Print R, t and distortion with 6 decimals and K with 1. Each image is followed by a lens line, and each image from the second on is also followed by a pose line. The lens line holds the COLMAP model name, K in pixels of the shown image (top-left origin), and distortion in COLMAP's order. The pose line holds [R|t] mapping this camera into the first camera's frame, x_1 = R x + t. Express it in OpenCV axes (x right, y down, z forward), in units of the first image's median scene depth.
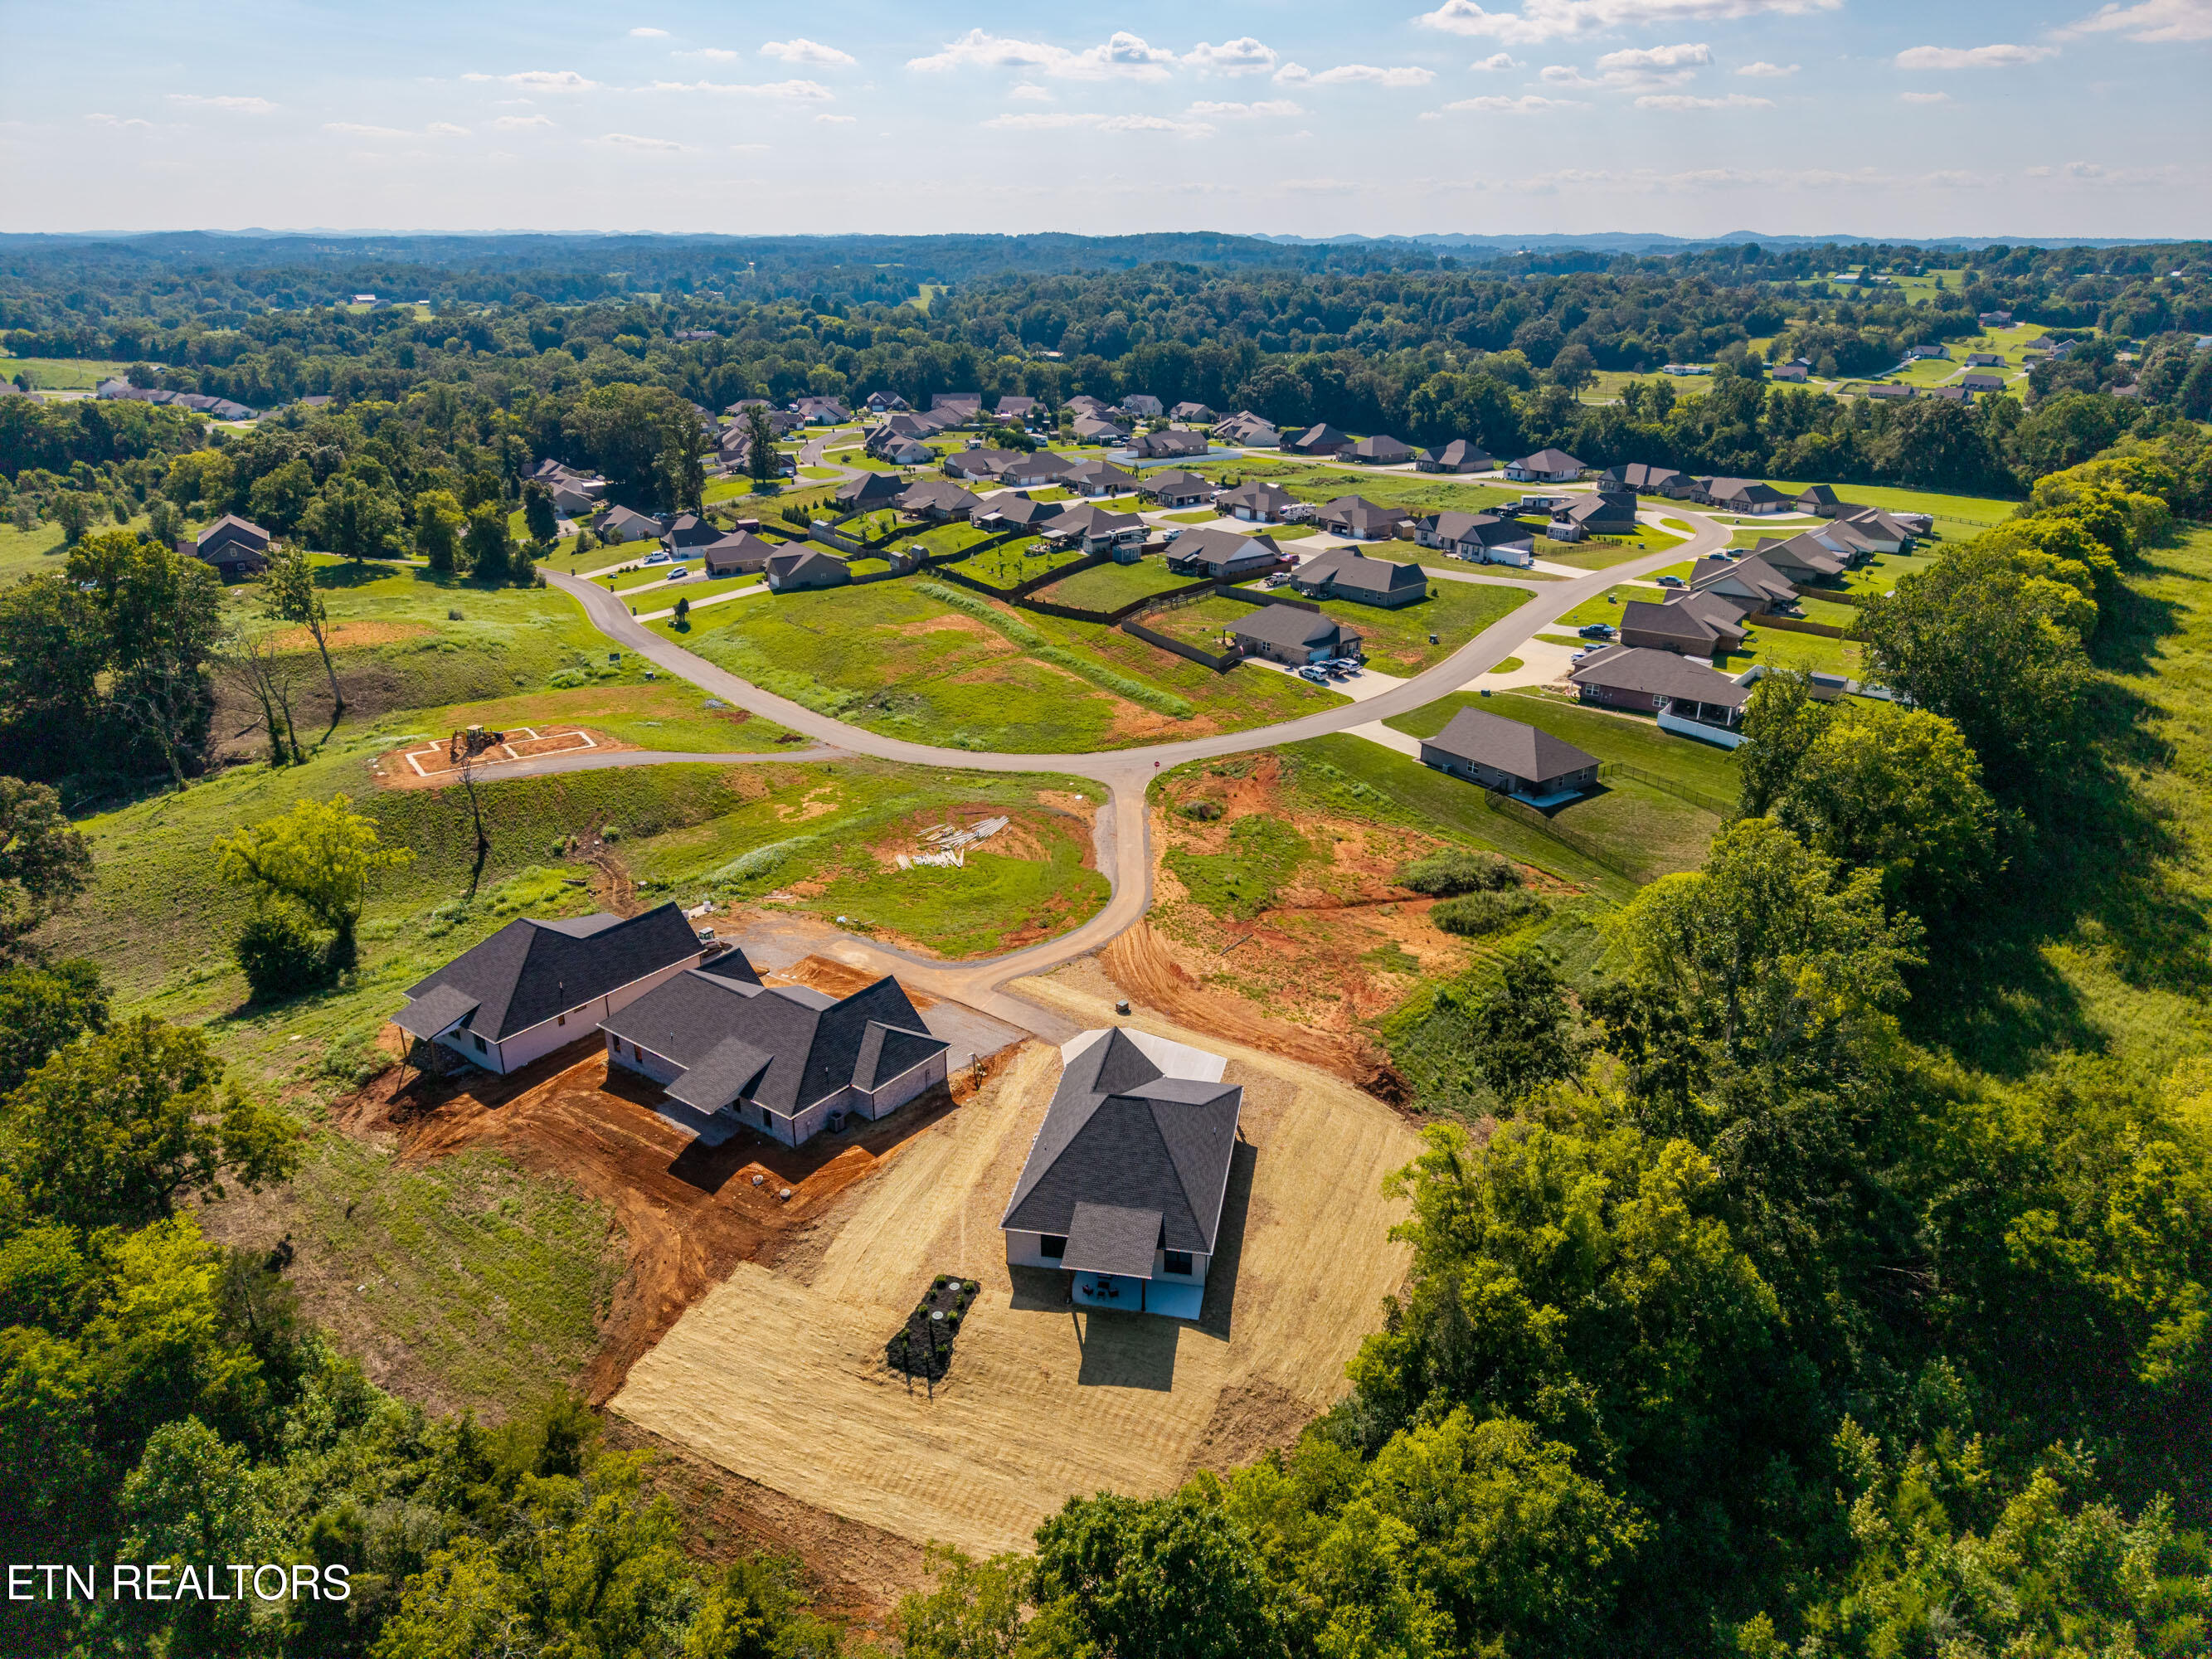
lens RADIAL K [[1480.2, 0, 1106.8], [0, 1480.2, 875.0], [0, 0, 1]] dist [0.023763, -0.025268]
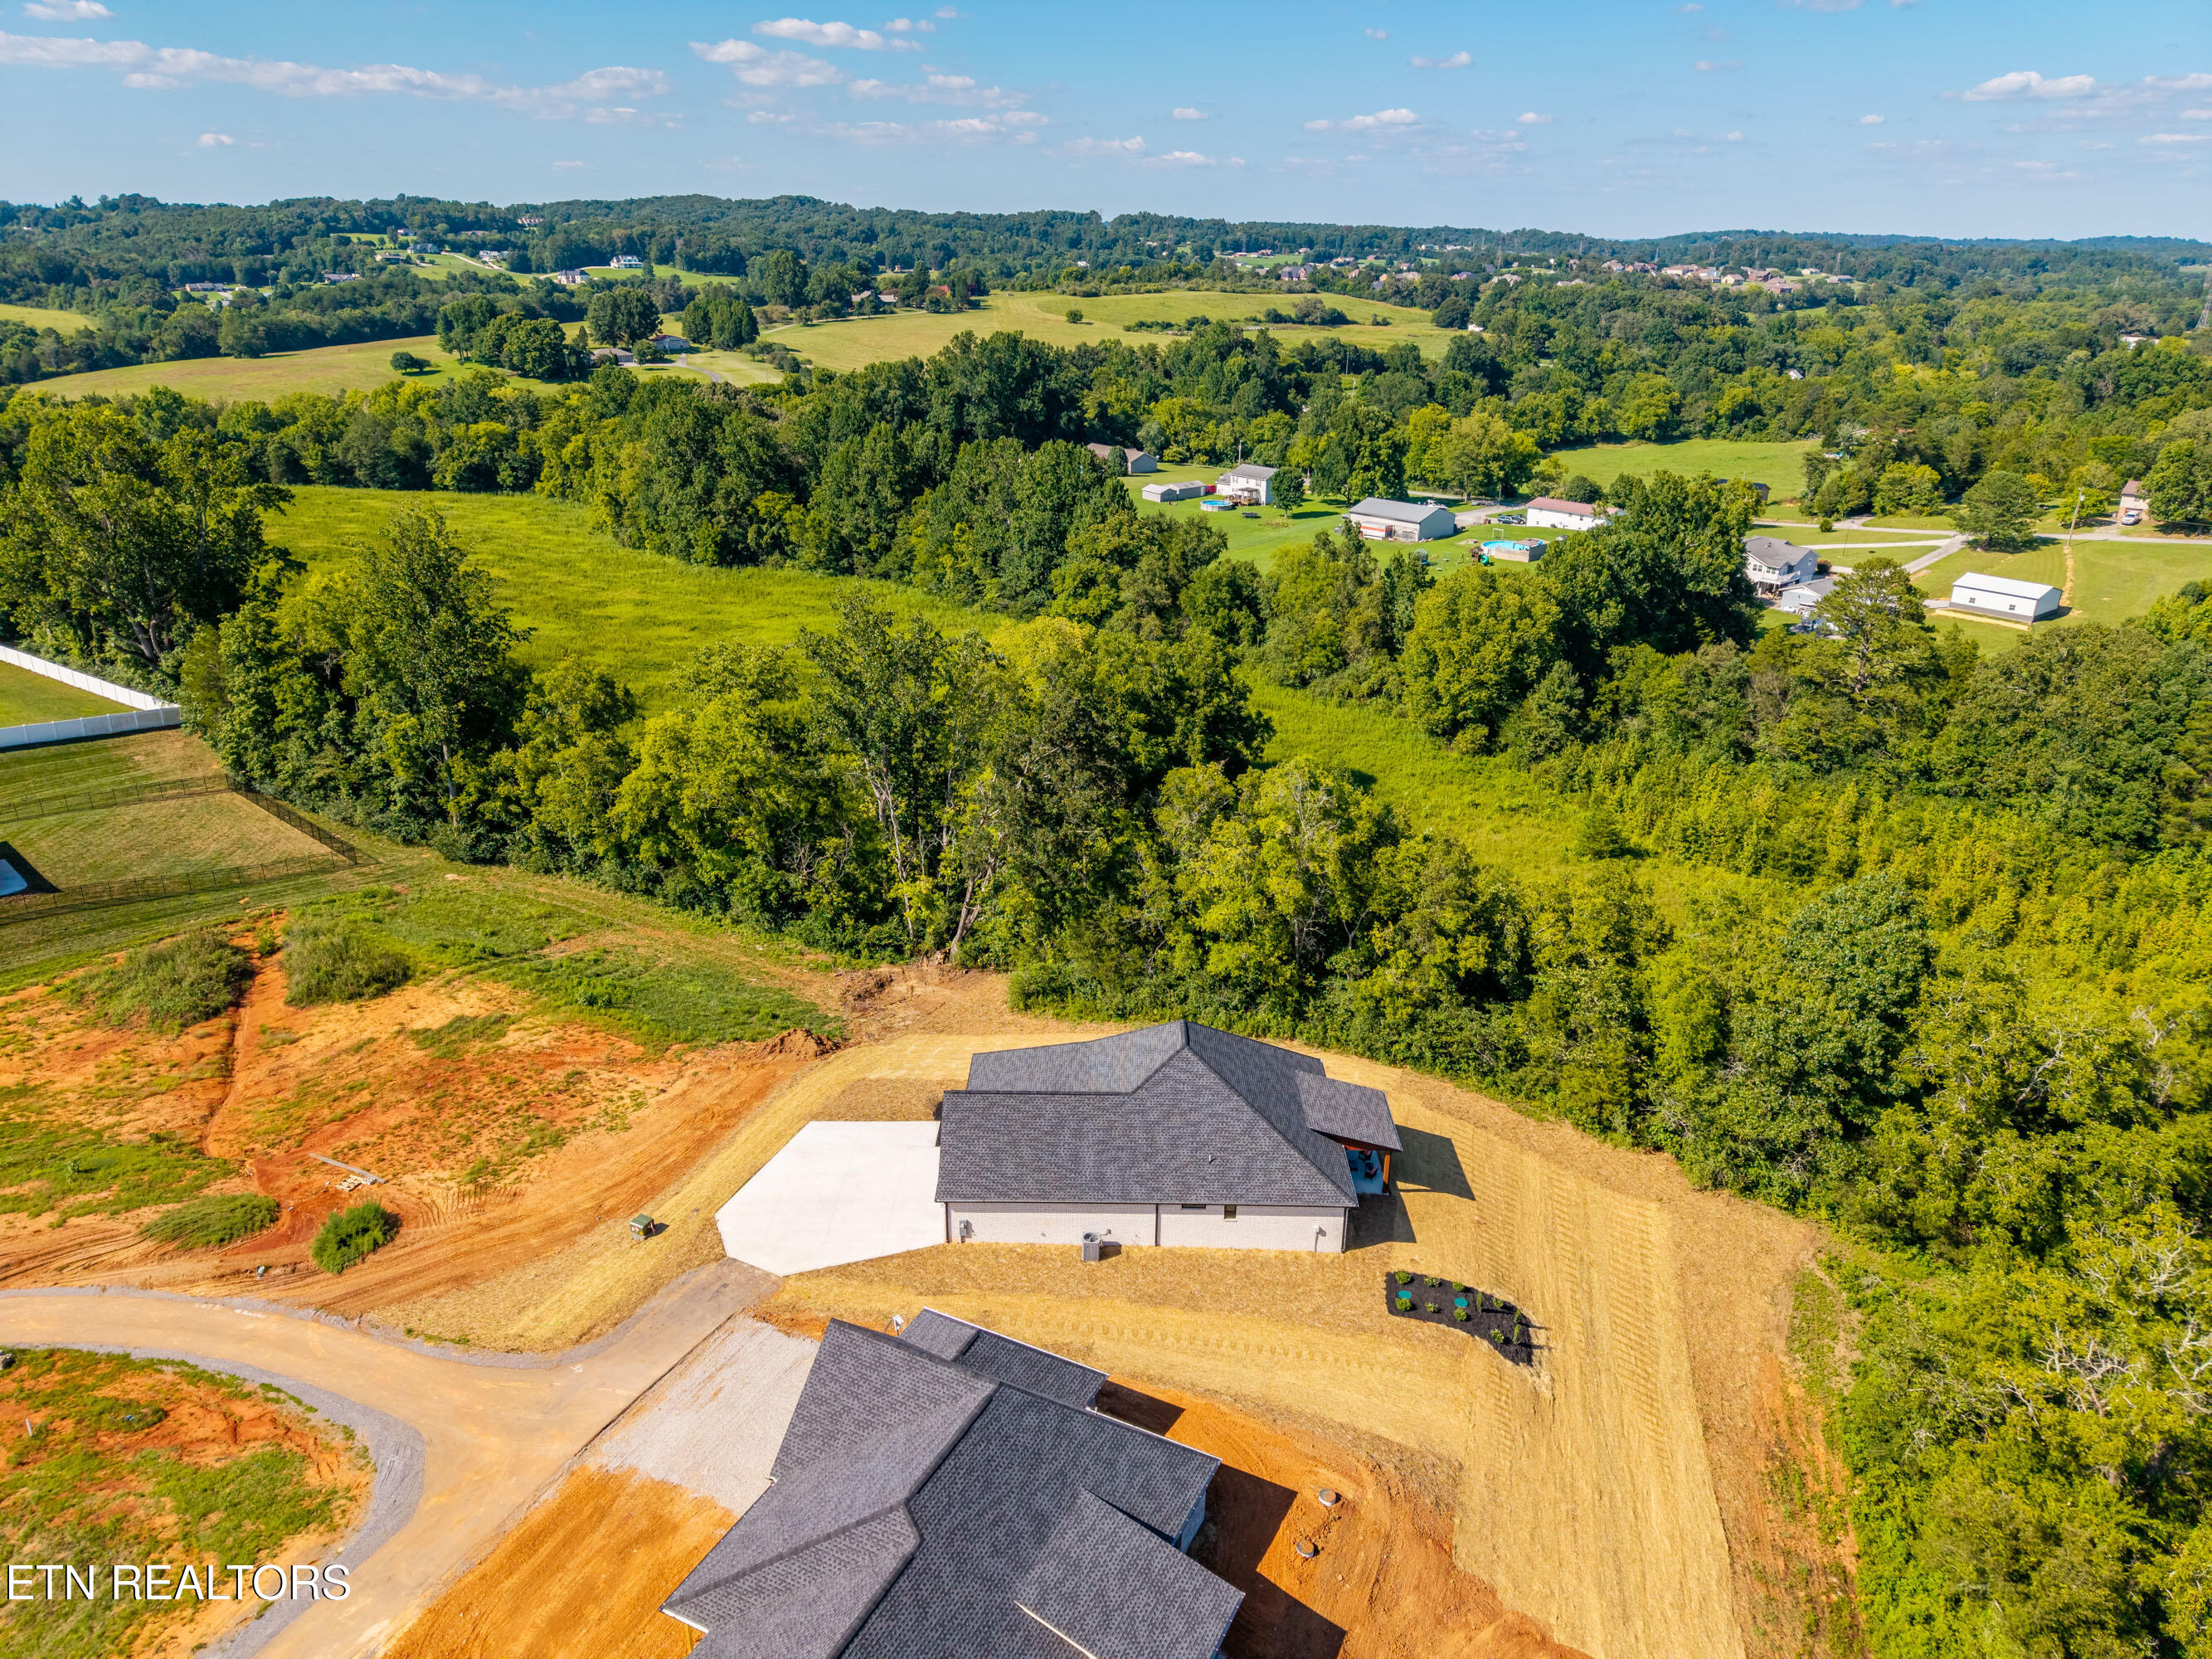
lens RADIAL K [[1480.2, 0, 1103.4], [0, 1480.2, 819.8], [0, 0, 1]] dist [0.023763, -0.025268]
pose [[-0.192166, -0.363117, 0.911712, -0.295225], [0.374869, 0.831415, 0.410149, -0.127106], [-0.906943, 0.420589, -0.023648, 0.463681]]
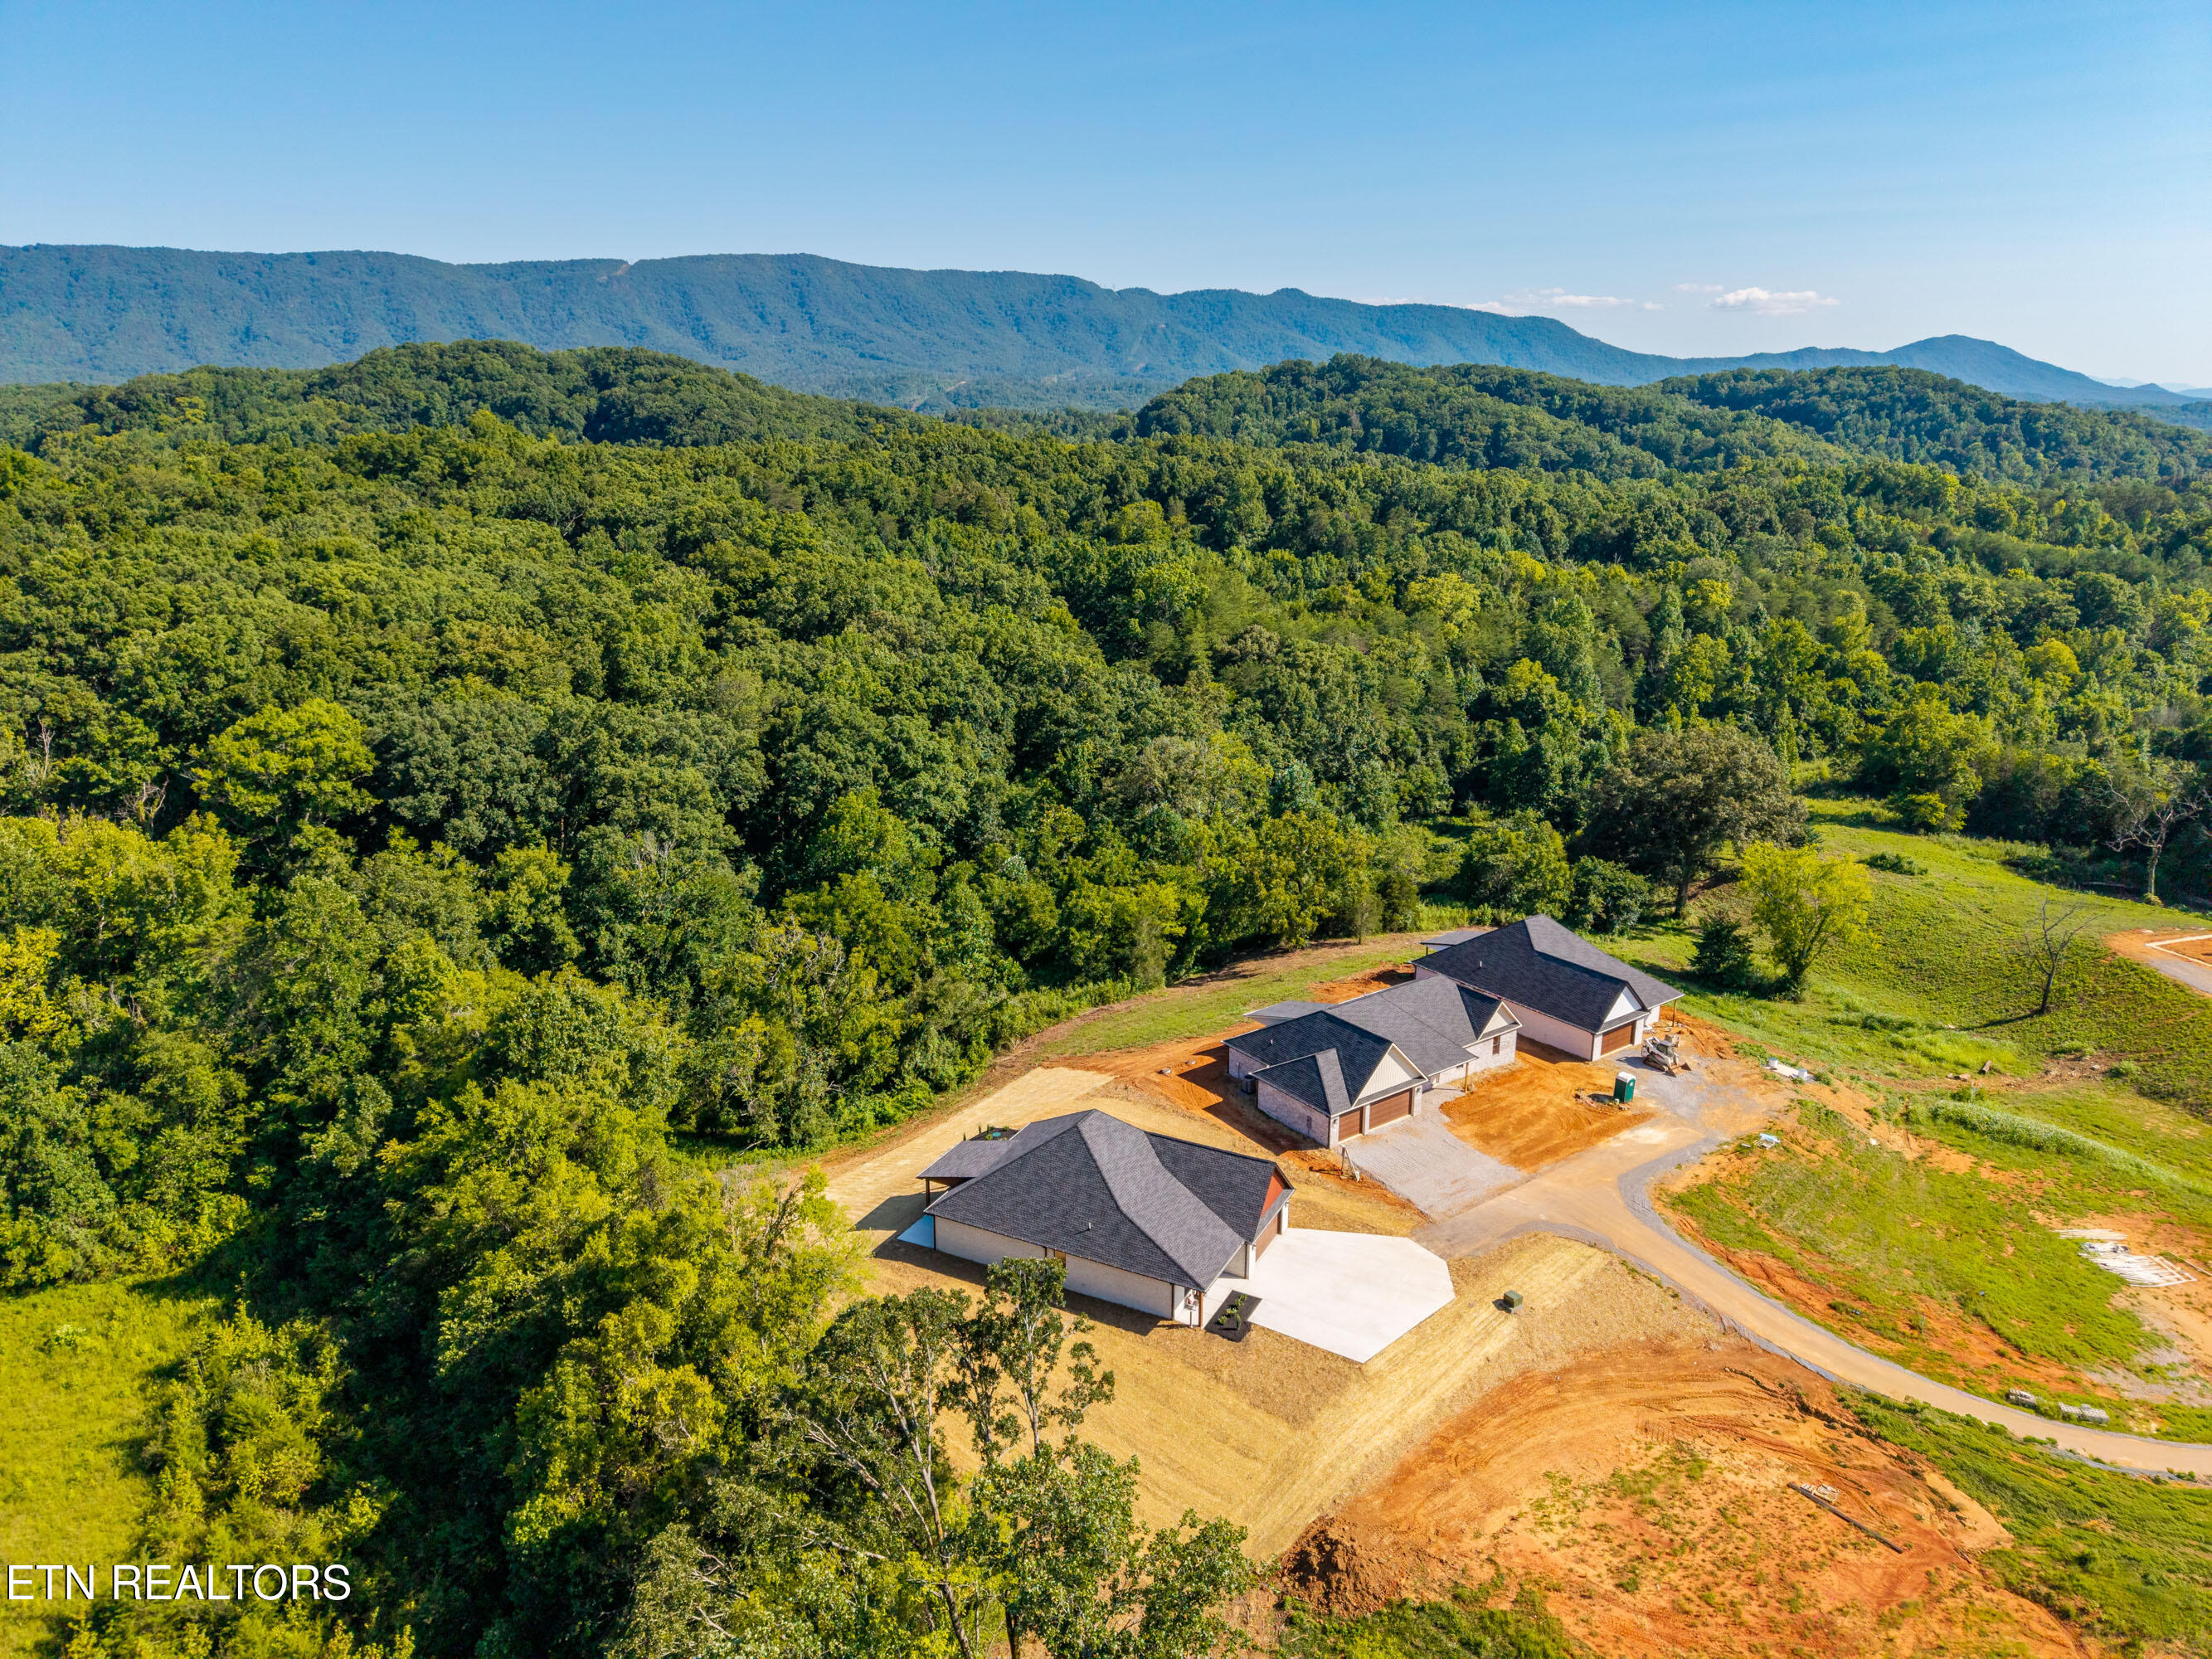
lens RADIAL K [[1480.2, 0, 1112.1], [0, 1480.2, 848.5], [0, 0, 1]] dist [0.023763, -0.025268]
pose [[-0.263983, 0.273330, -0.924988, 0.402122], [-0.380624, 0.851656, 0.360288, -0.167611], [0.886249, 0.447183, -0.120787, 0.484369]]
